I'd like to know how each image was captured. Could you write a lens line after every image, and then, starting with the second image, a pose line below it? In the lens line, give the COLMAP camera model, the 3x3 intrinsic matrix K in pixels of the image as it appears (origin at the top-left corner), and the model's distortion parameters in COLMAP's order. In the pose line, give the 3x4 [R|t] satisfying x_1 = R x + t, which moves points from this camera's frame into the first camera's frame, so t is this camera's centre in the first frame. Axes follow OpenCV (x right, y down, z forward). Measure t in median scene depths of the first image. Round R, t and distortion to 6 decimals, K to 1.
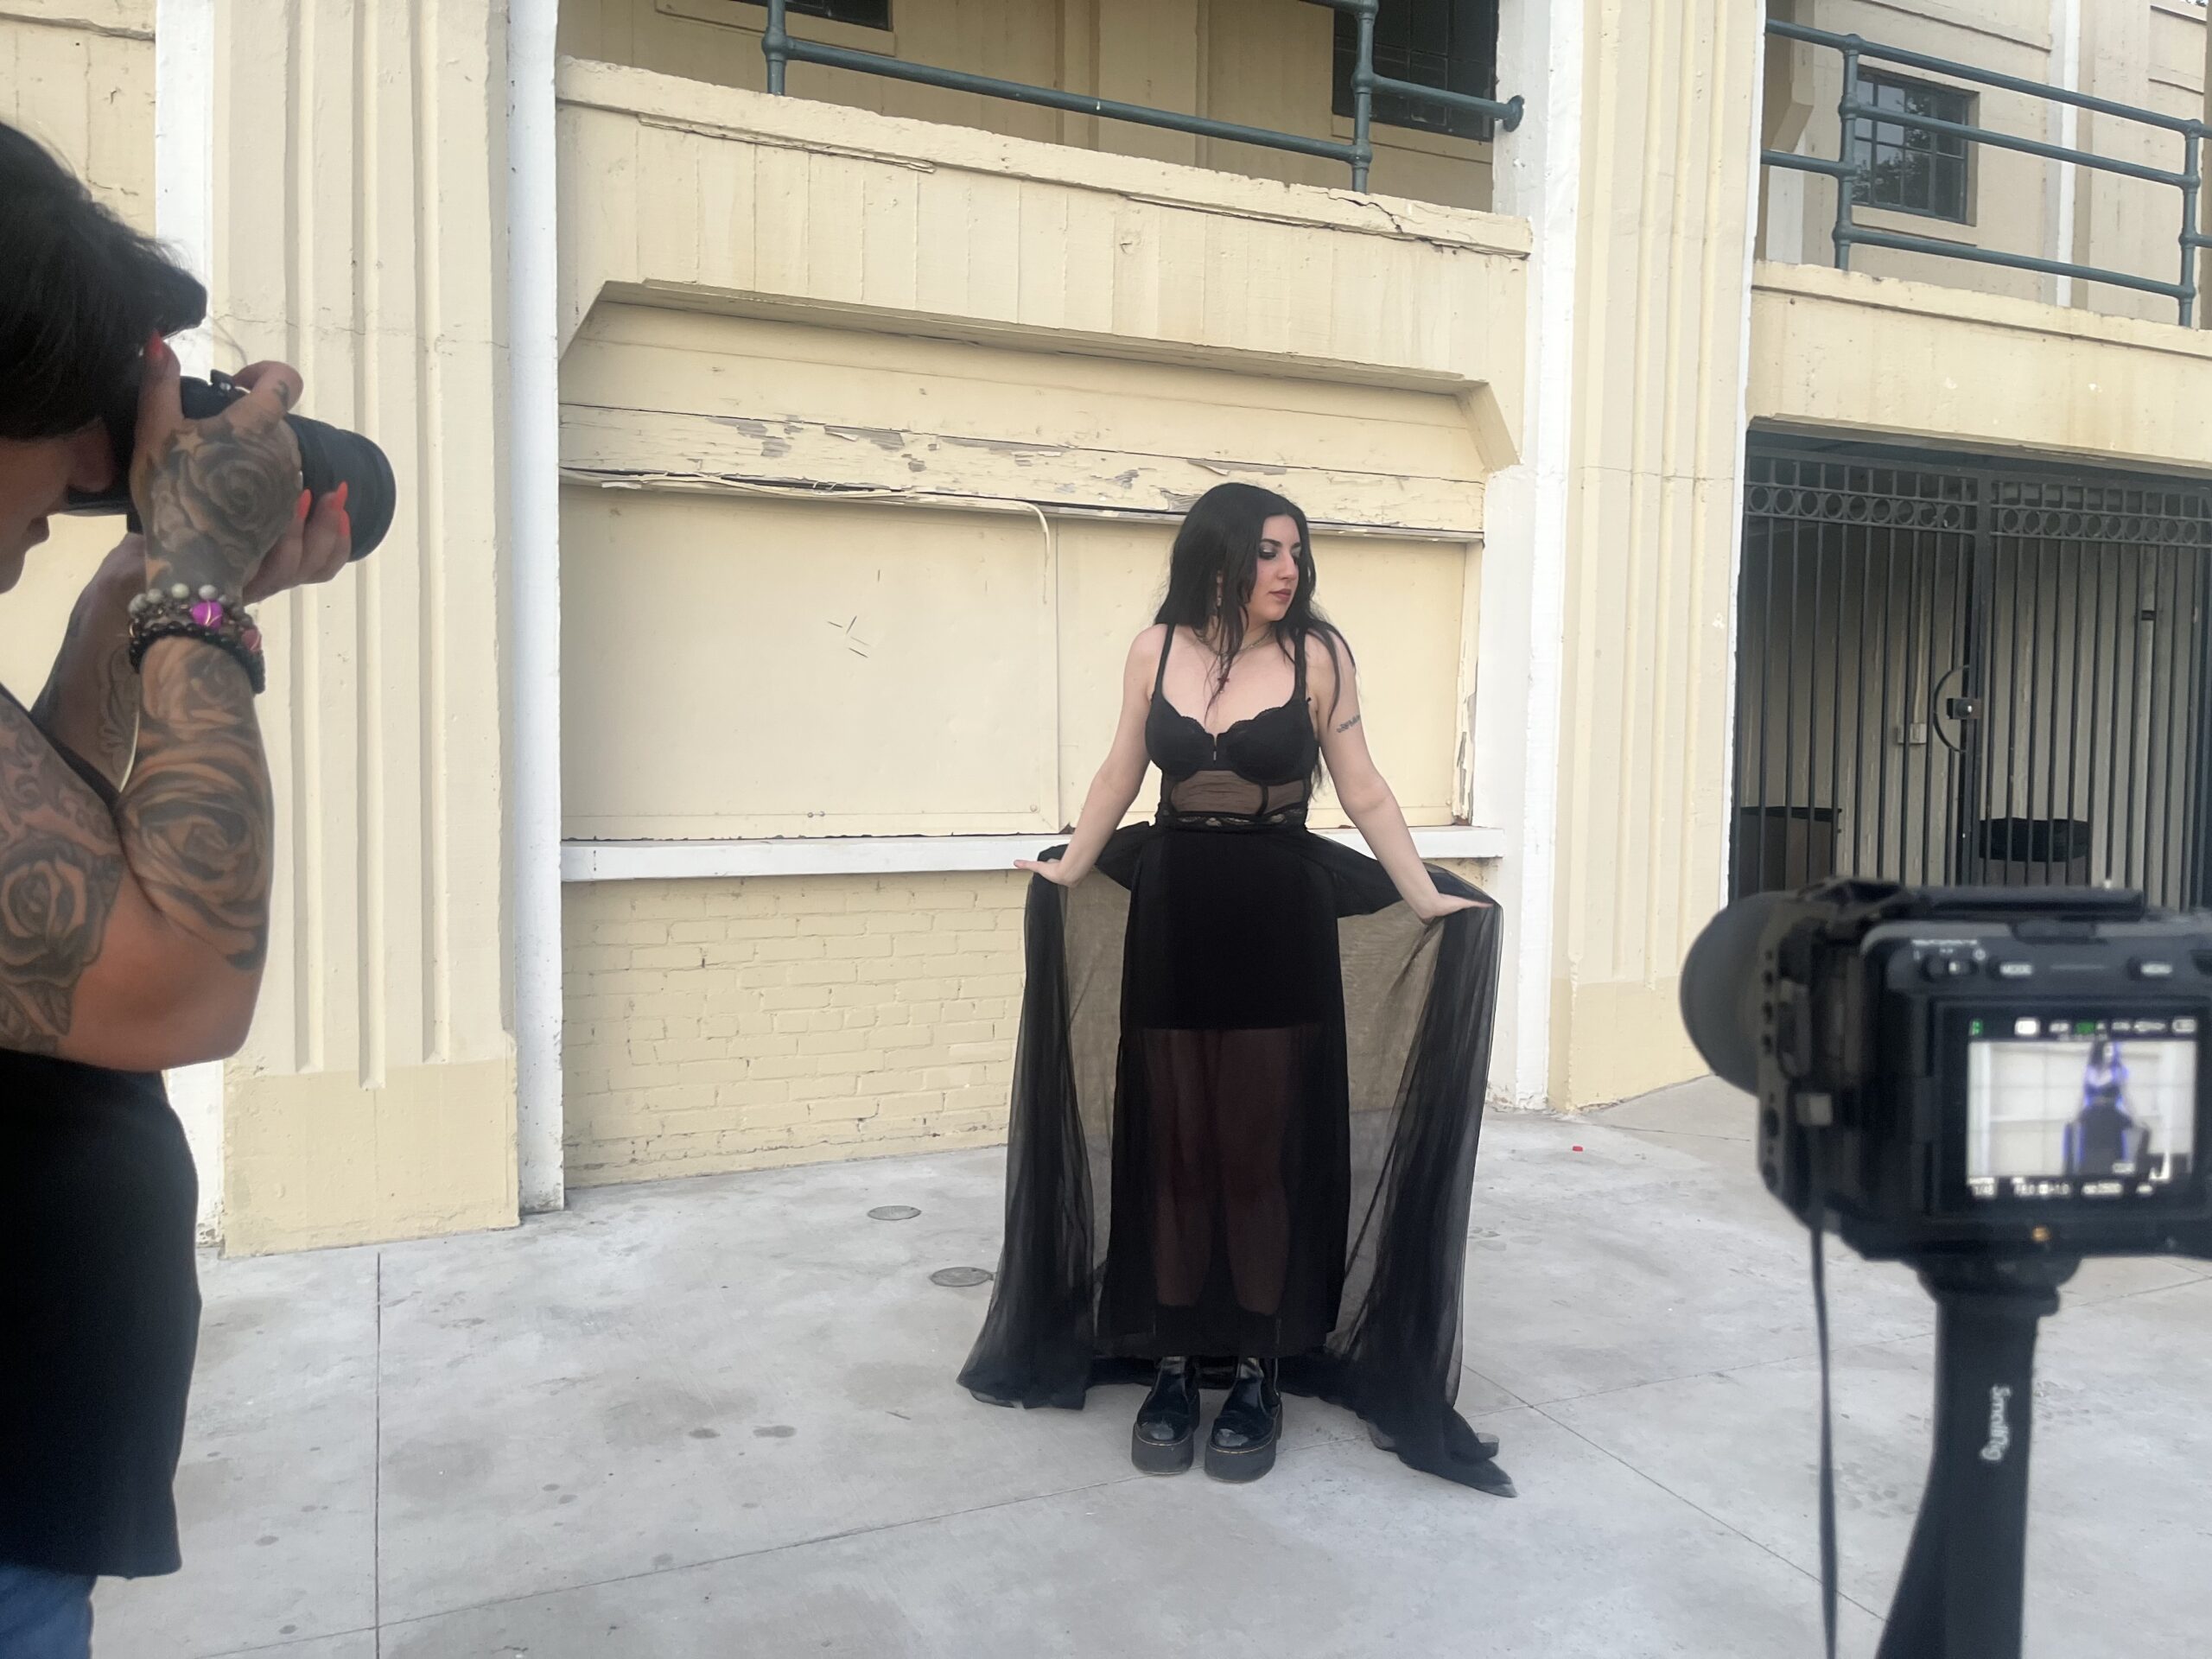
lens RADIAL K [[1650.7, 0, 1106.0], [0, 1650.7, 829.5], [0, 0, 1]] dist [0.054419, -0.063305]
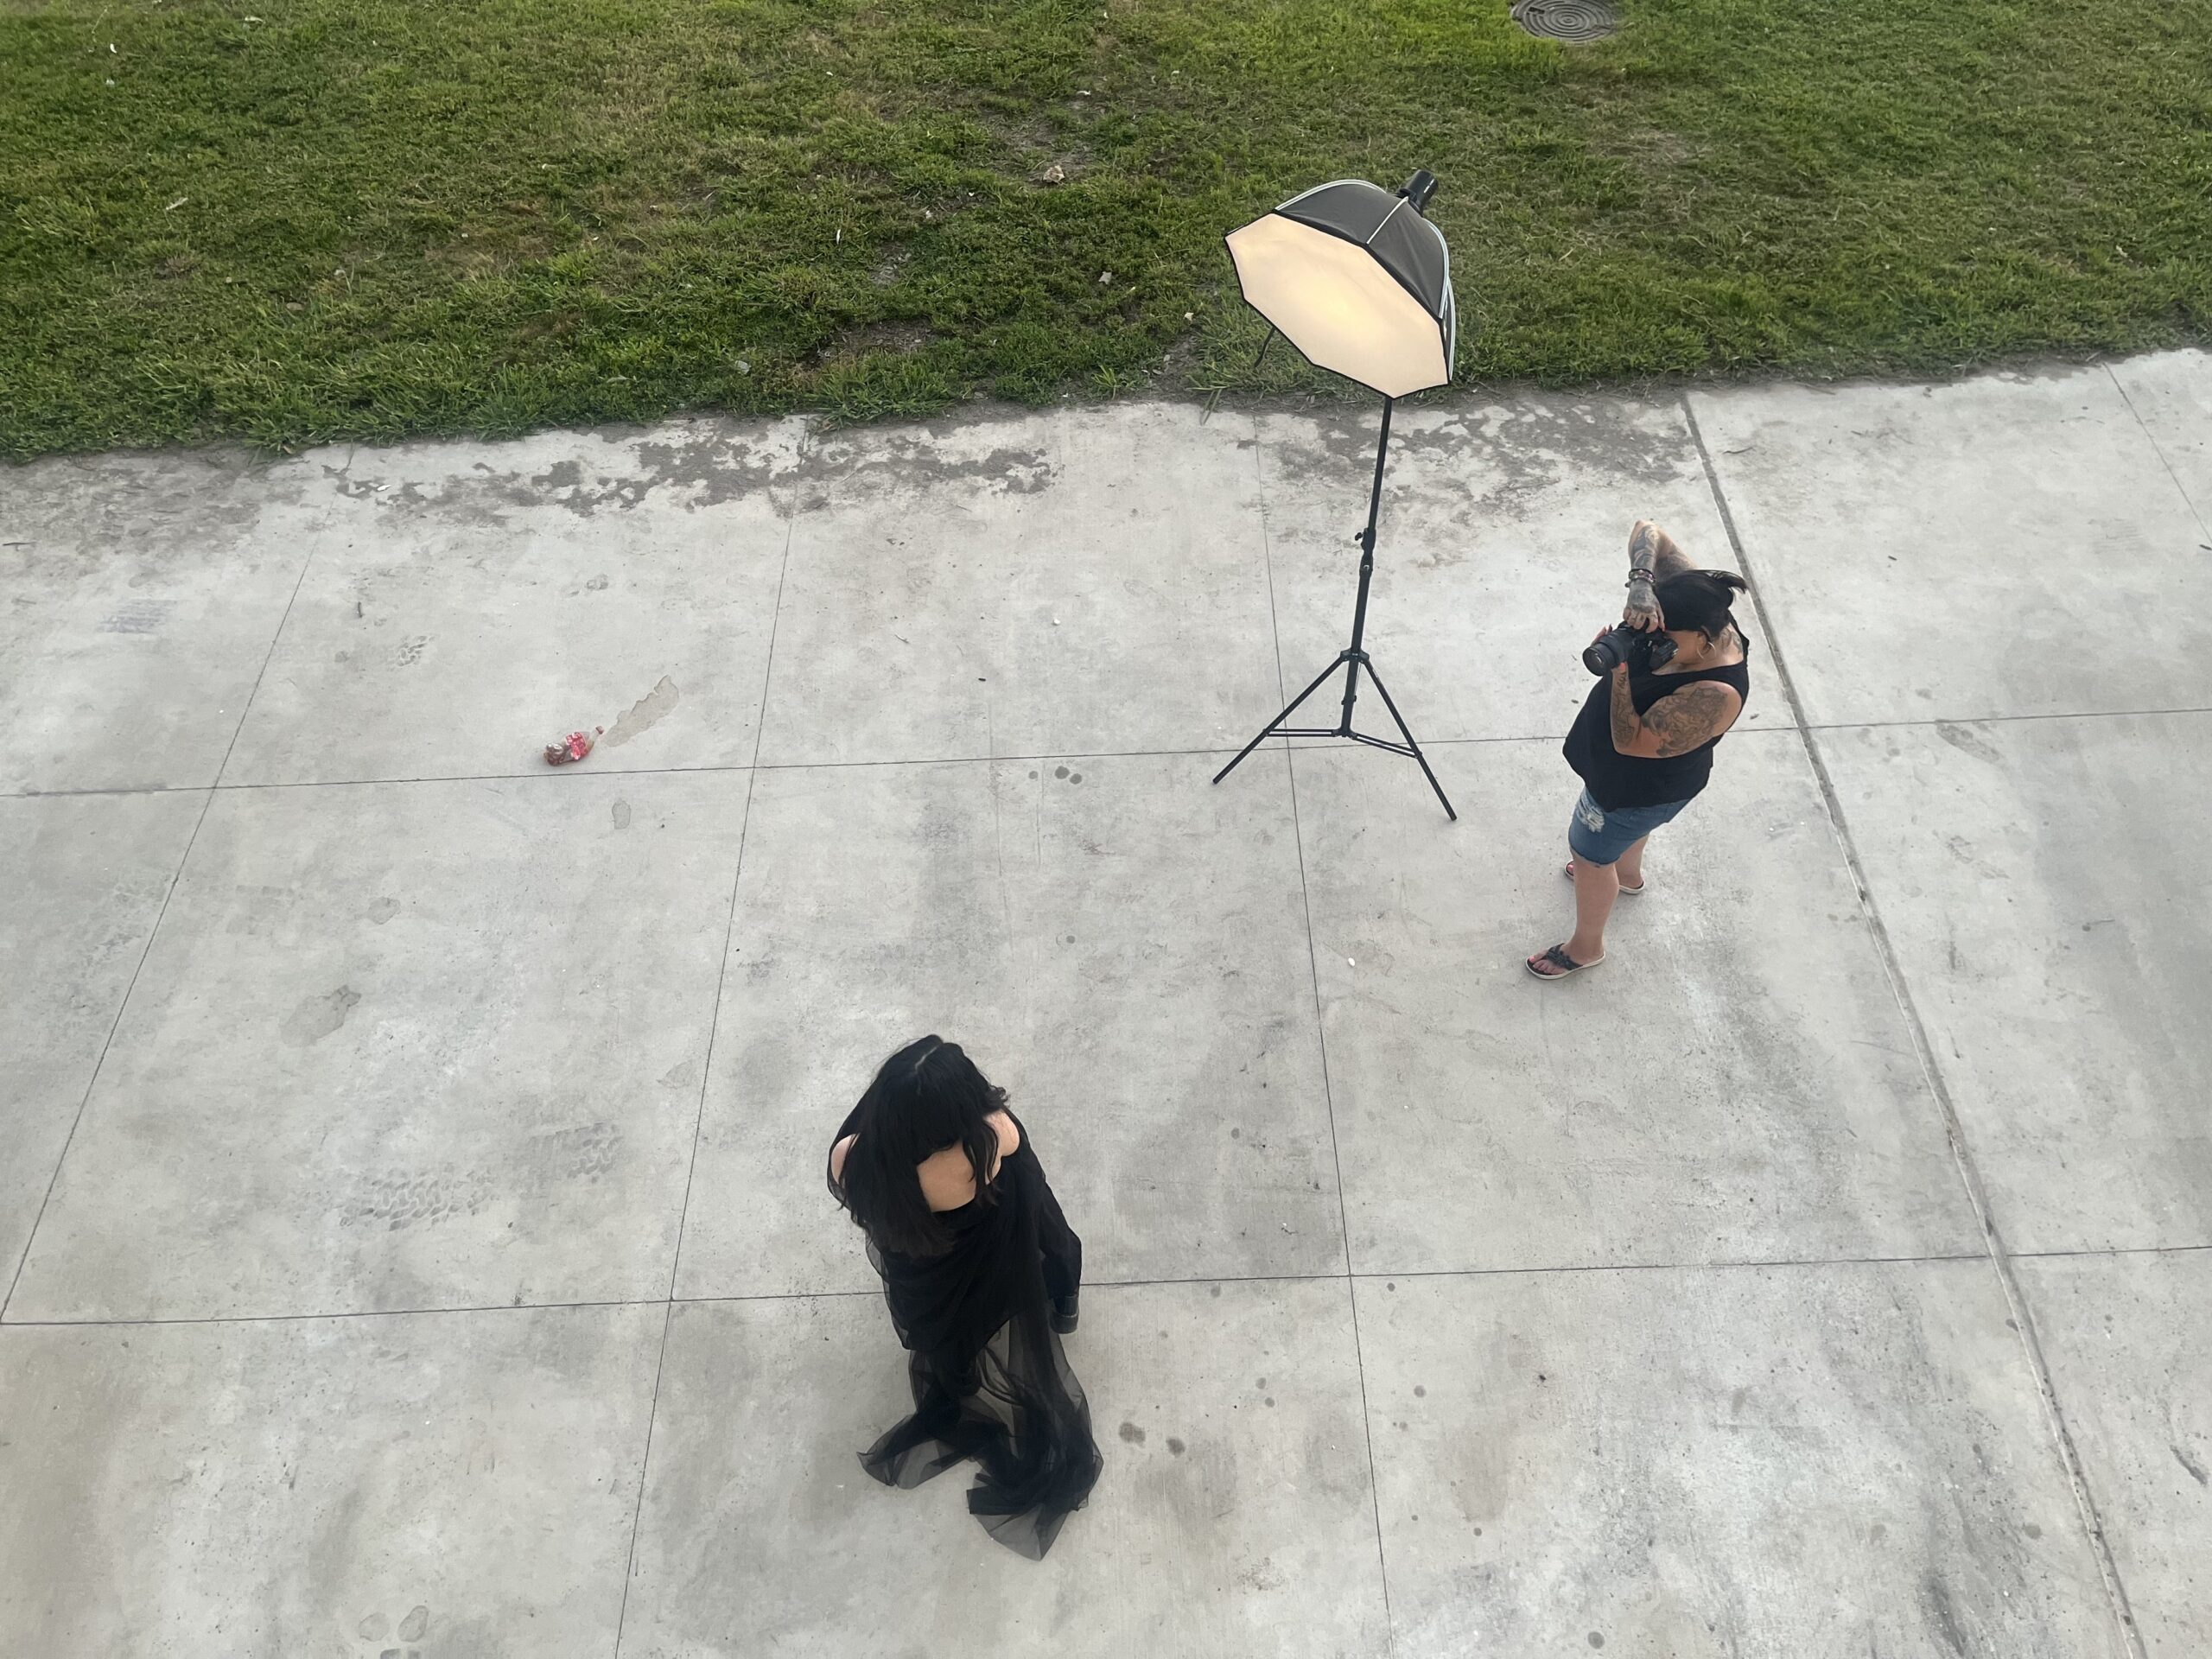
lens RADIAL K [[1650.7, 0, 1106.0], [0, 1650.7, 829.5], [0, 0, 1]] dist [0.054419, -0.063305]
pose [[-0.924519, -0.294443, 0.242009, -0.256616], [0.038895, 0.558764, 0.828414, -0.818948], [-0.379147, 0.775297, -0.505136, 0.903022]]
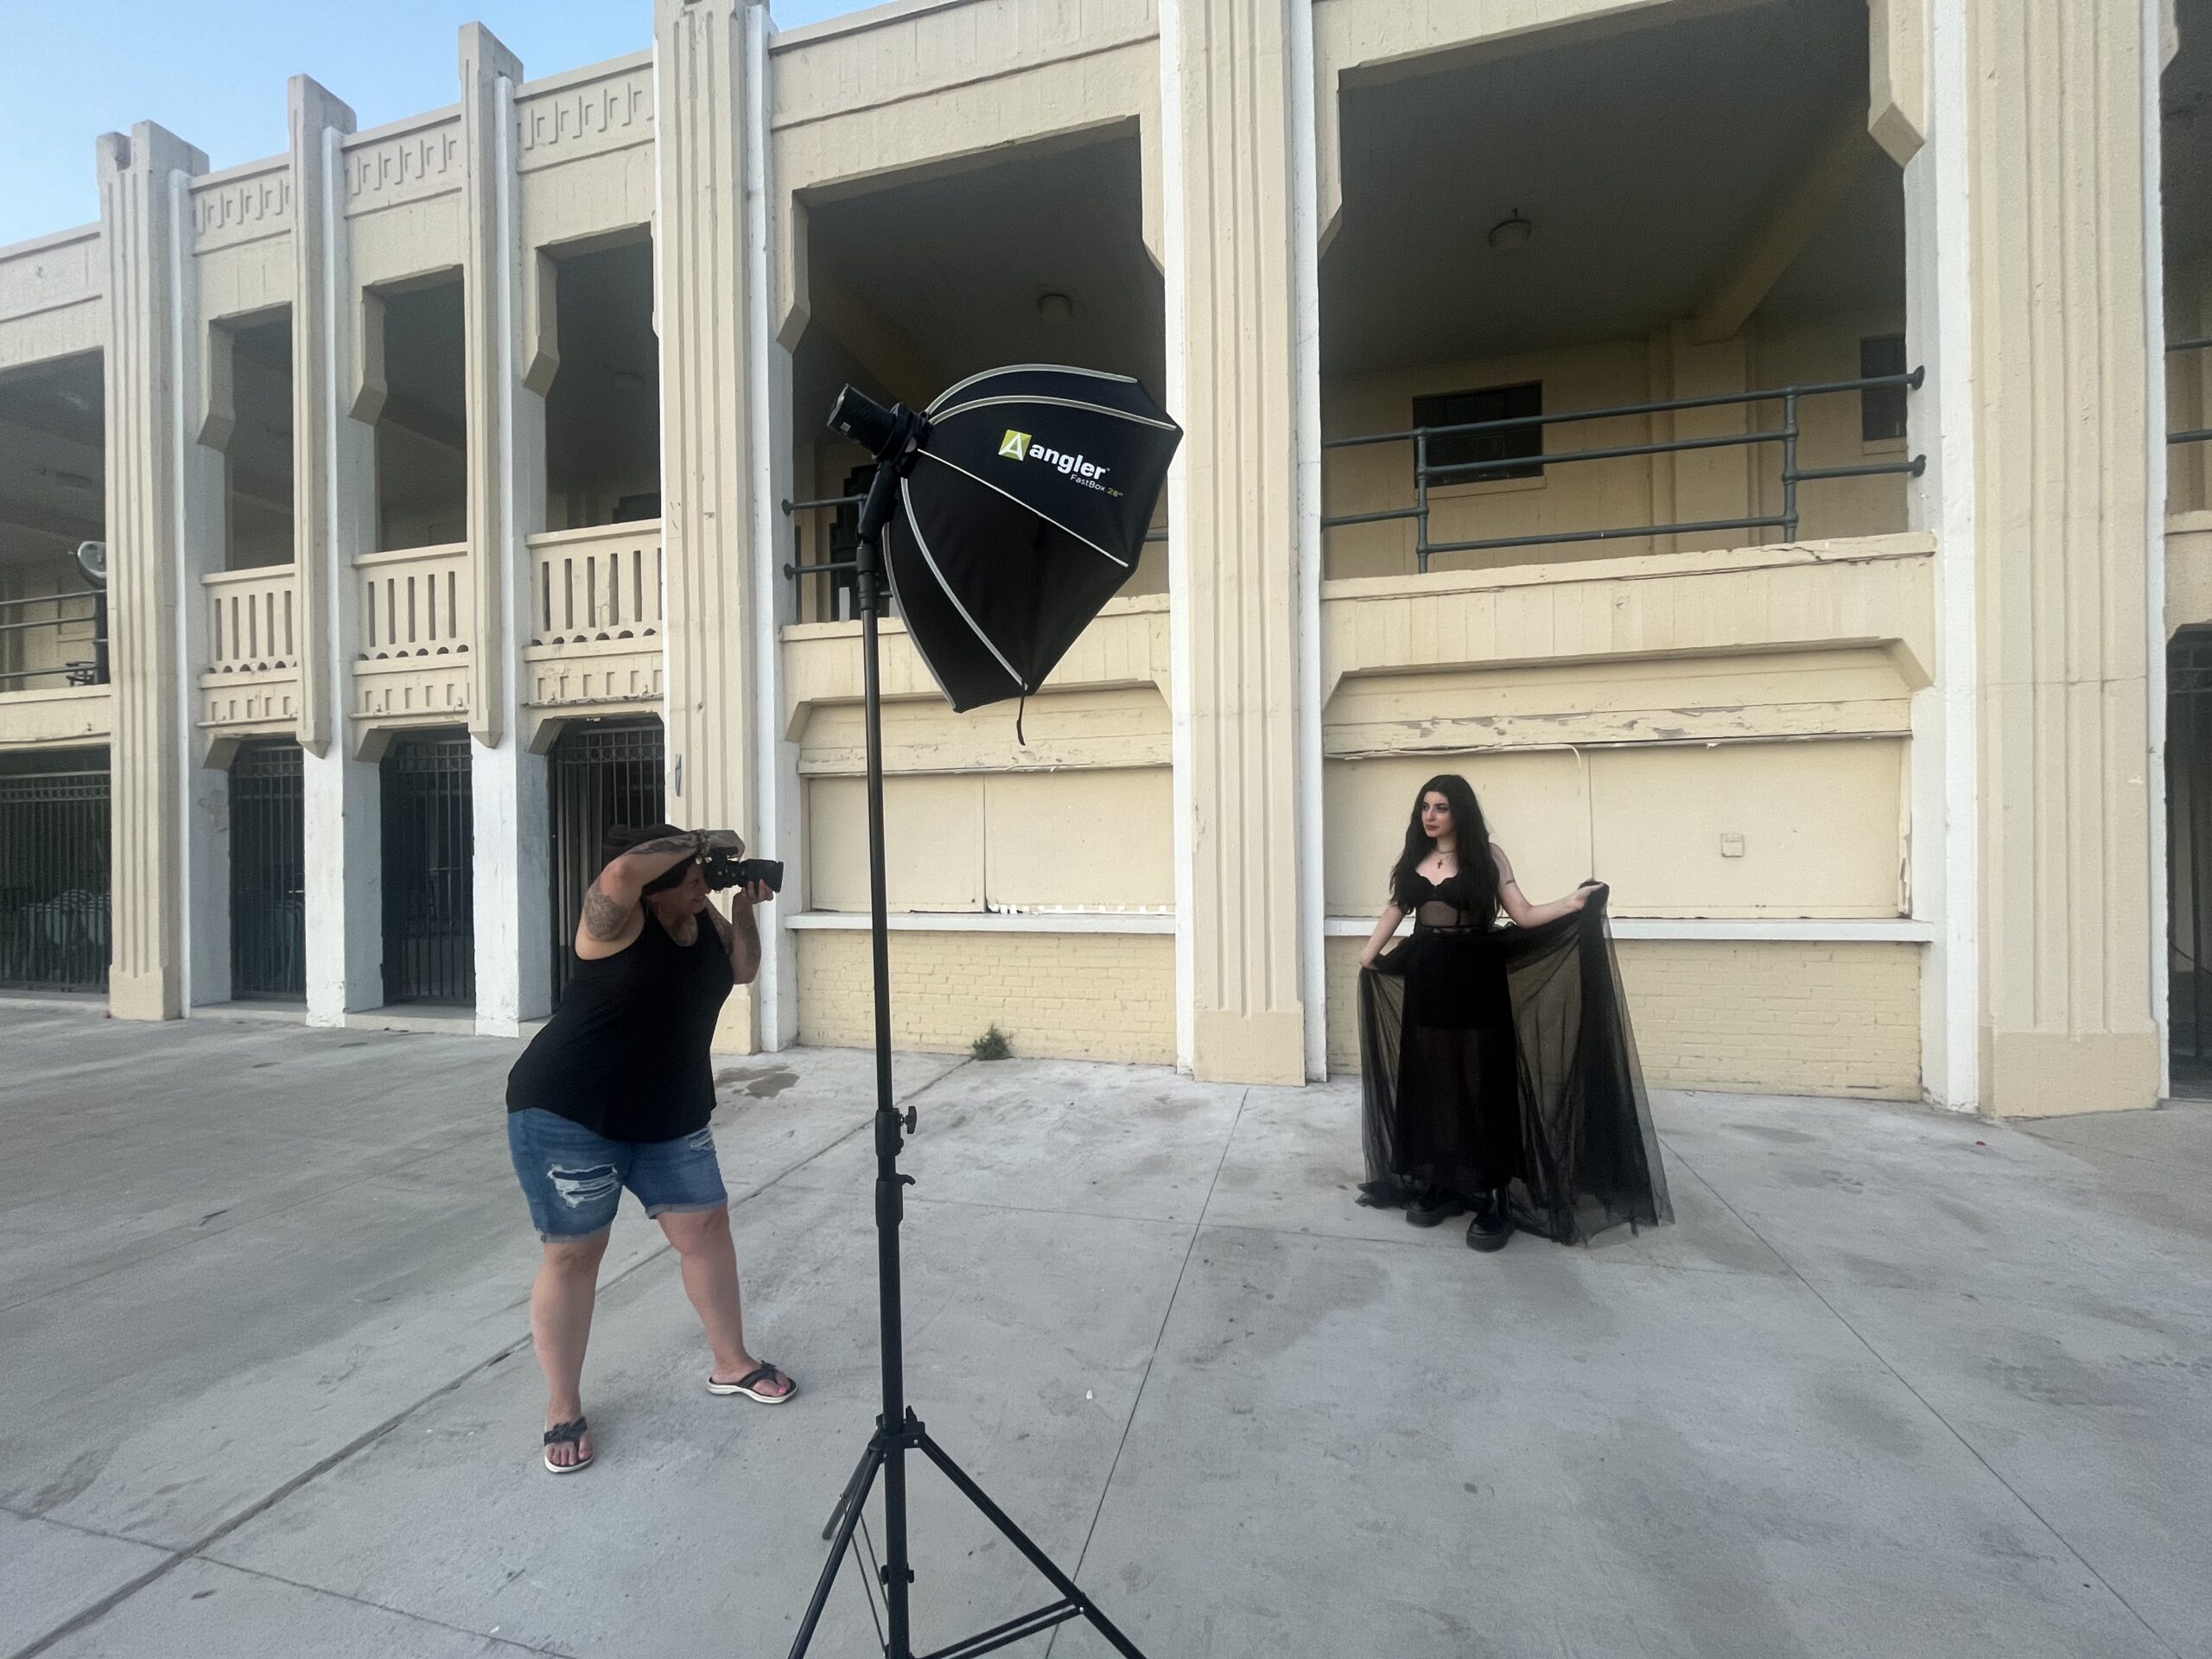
lens RADIAL K [[878.7, 0, 1112.2], [0, 878.7, 843.1], [0, 0, 1]] dist [-0.000922, -0.000218]
pose [[0.787234, -0.017322, -0.616411, 0.183216], [-0.006696, 0.999306, -0.036633, -0.049598], [0.616618, 0.032966, 0.786572, -0.127190]]
